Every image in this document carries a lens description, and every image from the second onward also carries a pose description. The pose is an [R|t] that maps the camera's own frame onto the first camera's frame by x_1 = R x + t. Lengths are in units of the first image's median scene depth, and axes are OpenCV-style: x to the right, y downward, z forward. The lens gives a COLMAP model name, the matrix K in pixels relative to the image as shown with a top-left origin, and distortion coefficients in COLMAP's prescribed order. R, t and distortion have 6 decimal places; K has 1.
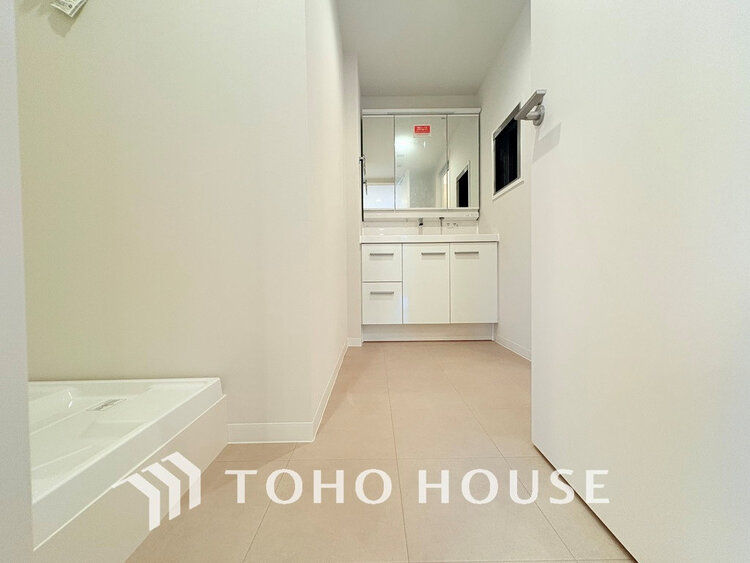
lens RADIAL K [[297.4, 0, 375.5], [0, 297.4, 279.4], [0, 0, 1]] dist [-0.006147, 0.001129]
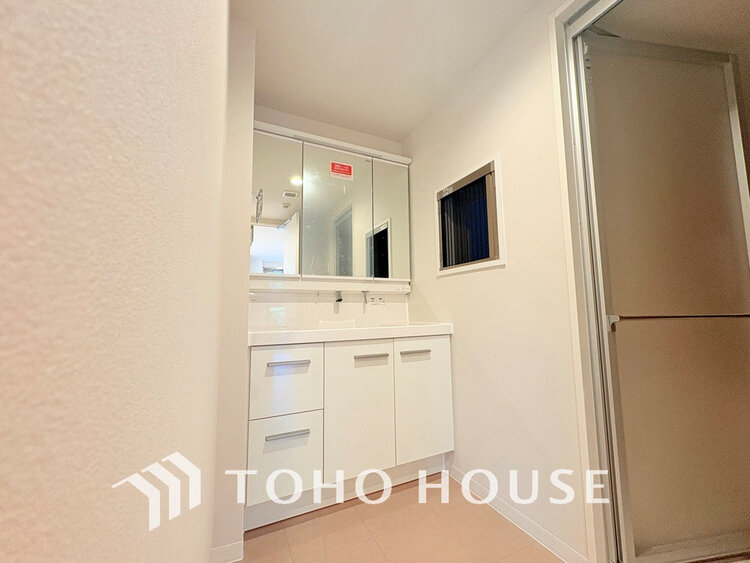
lens RADIAL K [[297.4, 0, 376.1], [0, 297.4, 281.4], [0, 0, 1]] dist [-0.006147, 0.001129]
pose [[0.899858, 0.039702, 0.434373, -0.069891], [0.011675, 0.993300, -0.114975, -0.150410], [-0.436027, 0.108533, 0.893365, 0.348898]]
